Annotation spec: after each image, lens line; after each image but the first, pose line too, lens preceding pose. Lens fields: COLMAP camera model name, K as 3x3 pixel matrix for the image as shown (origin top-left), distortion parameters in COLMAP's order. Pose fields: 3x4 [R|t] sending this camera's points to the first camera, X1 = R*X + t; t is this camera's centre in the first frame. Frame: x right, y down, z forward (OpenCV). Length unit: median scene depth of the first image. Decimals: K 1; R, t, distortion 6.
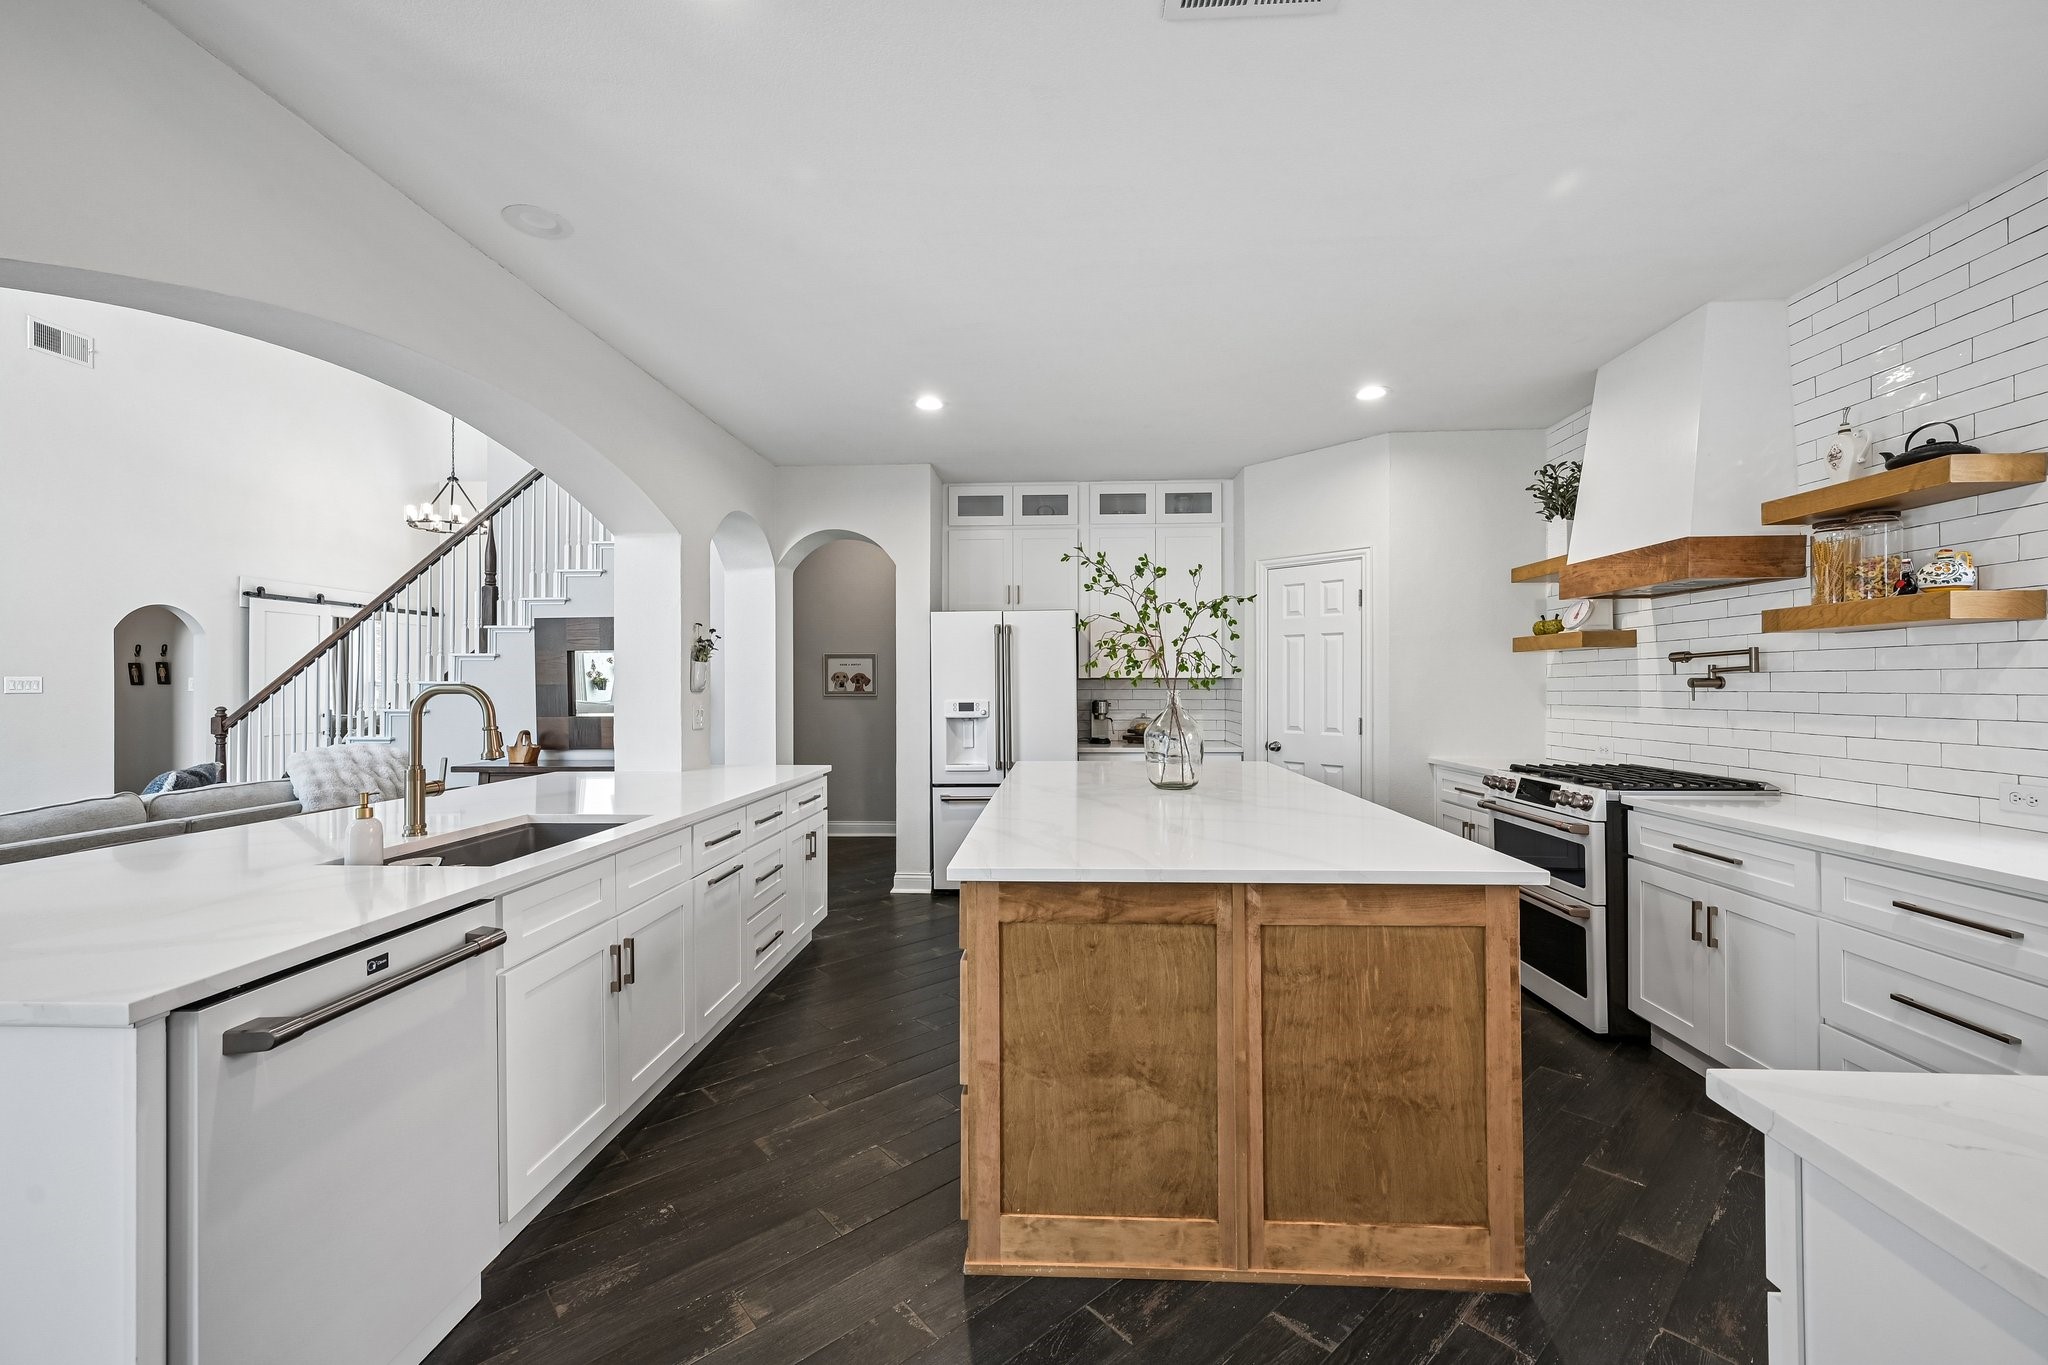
lens RADIAL K [[832.3, 0, 1035.1], [0, 832.3, 680.3], [0, 0, 1]] dist [0.003487, 0.000352]
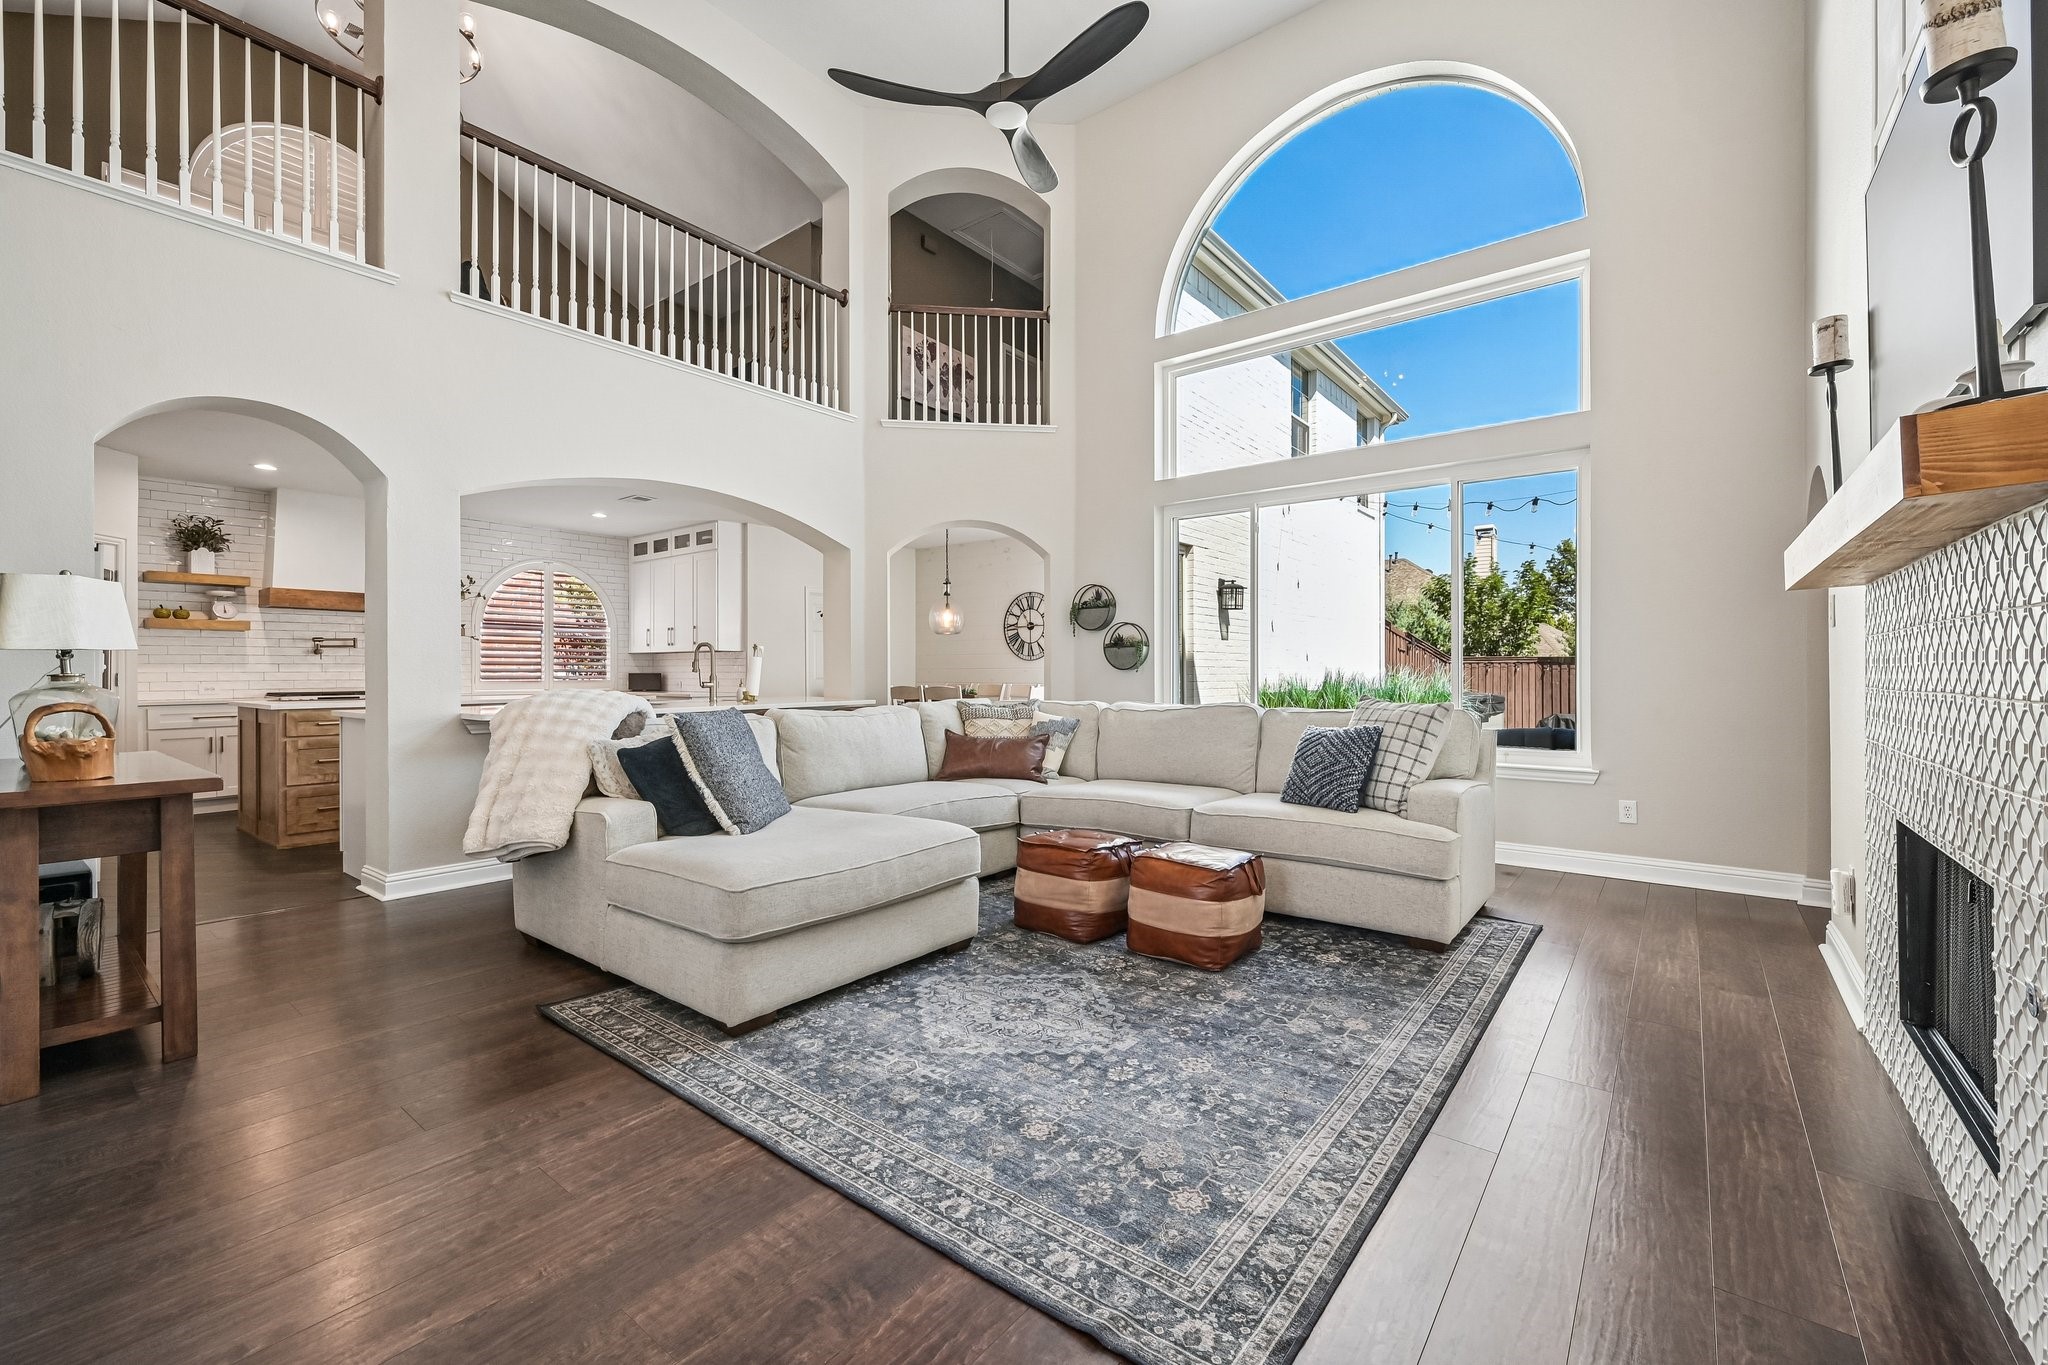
lens RADIAL K [[832.3, 0, 1014.9], [0, 832.3, 672.3], [0, 0, 1]] dist [0.003487, 0.000352]
pose [[-0.815003, 0.005596, 0.579430, -1.859528], [0.001676, 0.999972, -0.007300, 0.071777], [-0.579455, -0.004979, -0.814989, 1.611781]]
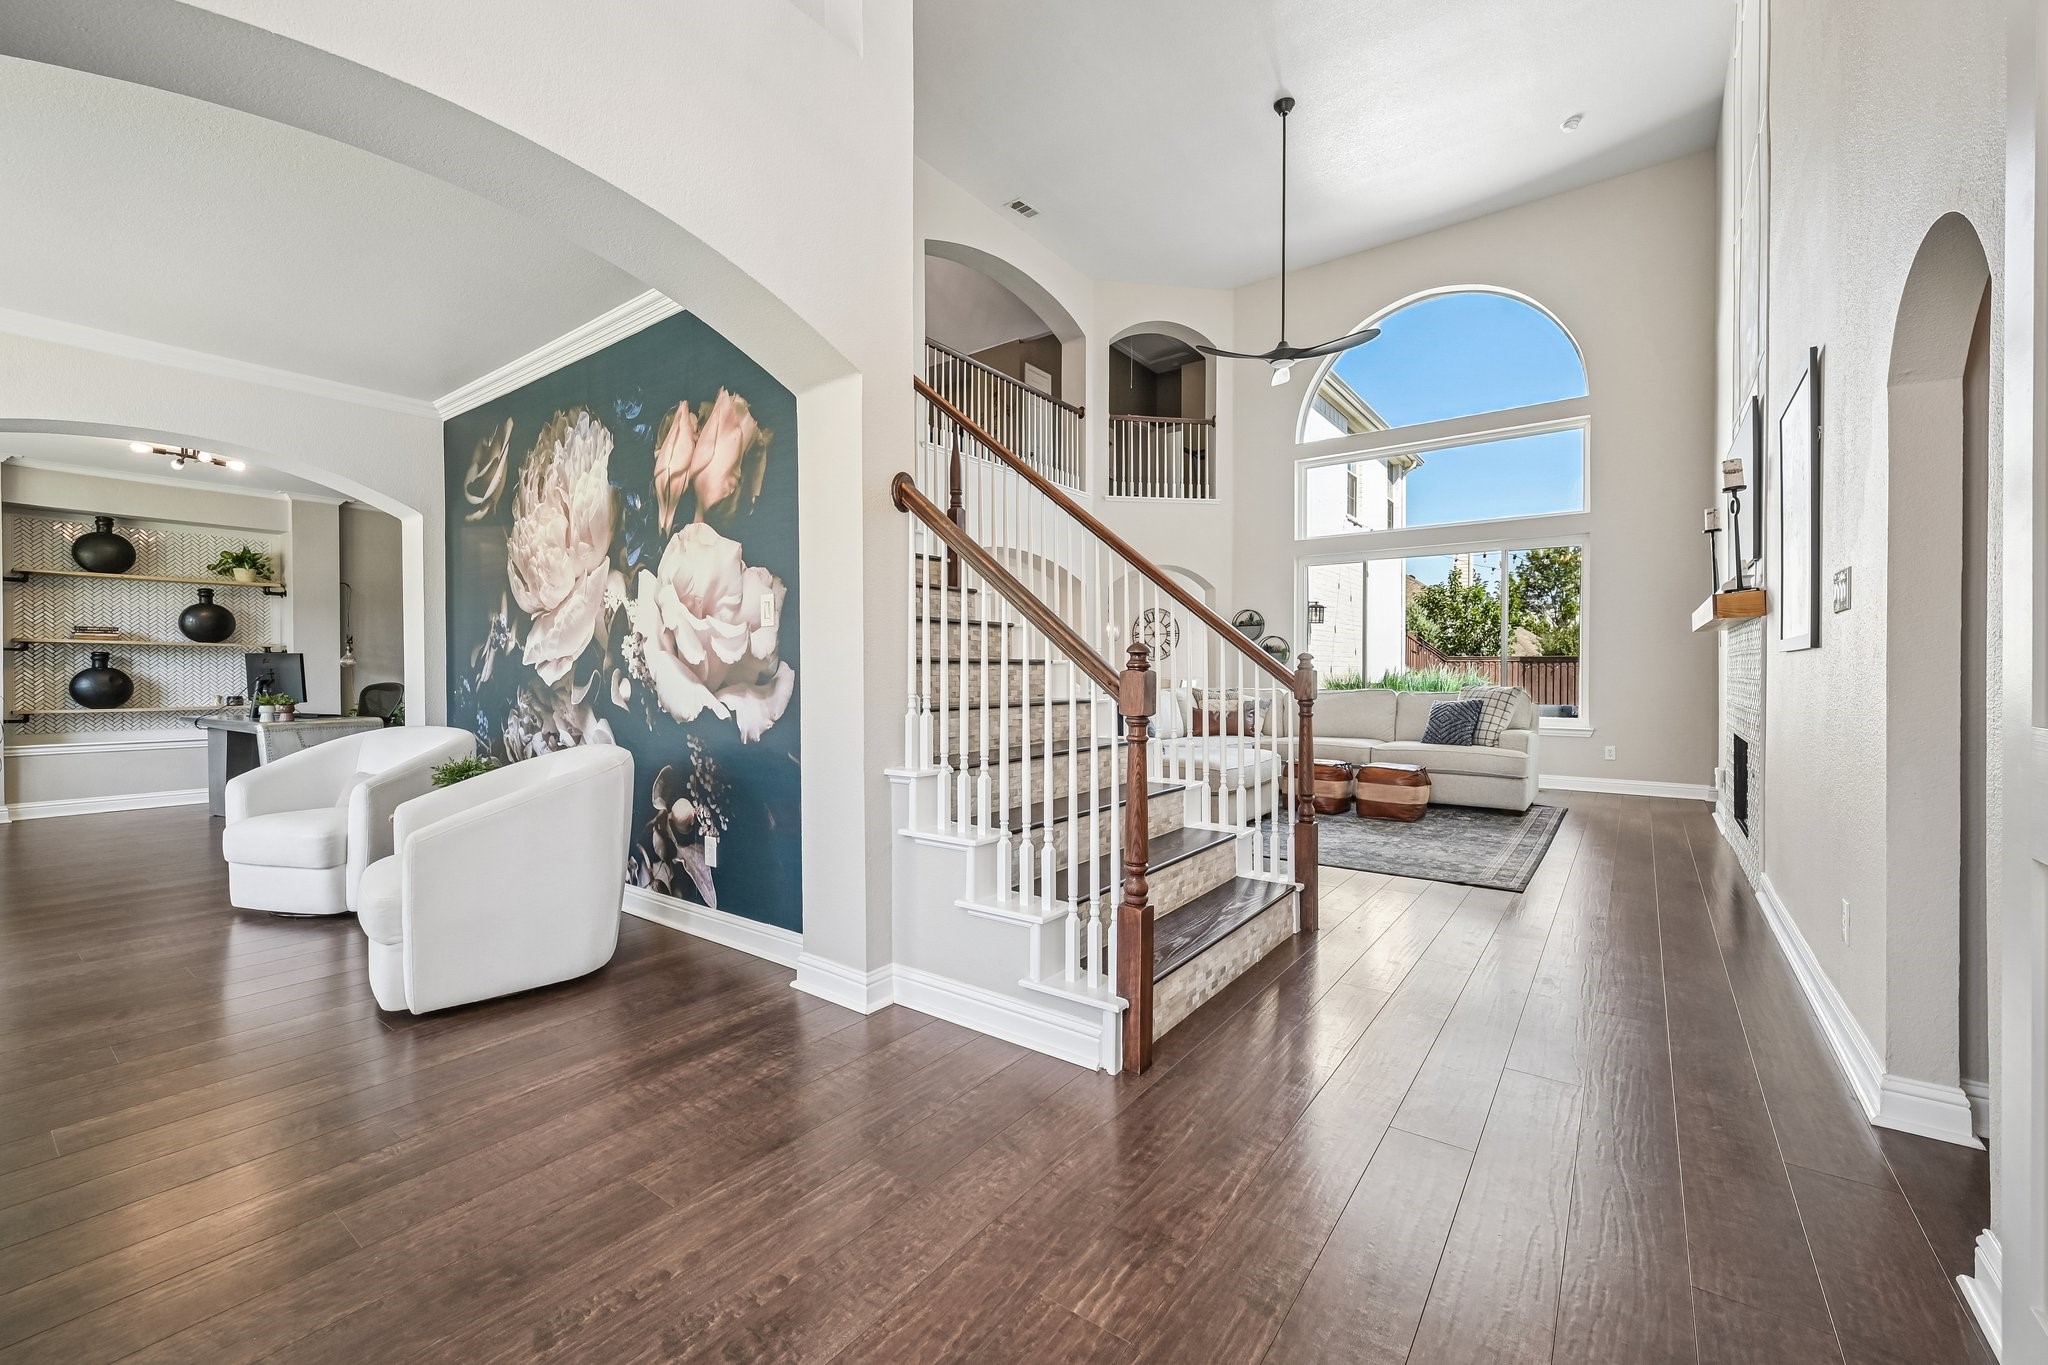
lens RADIAL K [[832.3, 0, 1011.7], [0, 832.3, 675.4], [0, 0, 1]] dist [0.003487, 0.000352]
pose [[-0.832420, 0.000192, 0.554145, -1.791031], [-0.000188, 1.000000, -0.000629, 0.078265], [-0.554145, -0.000627, -0.832420, 2.625574]]
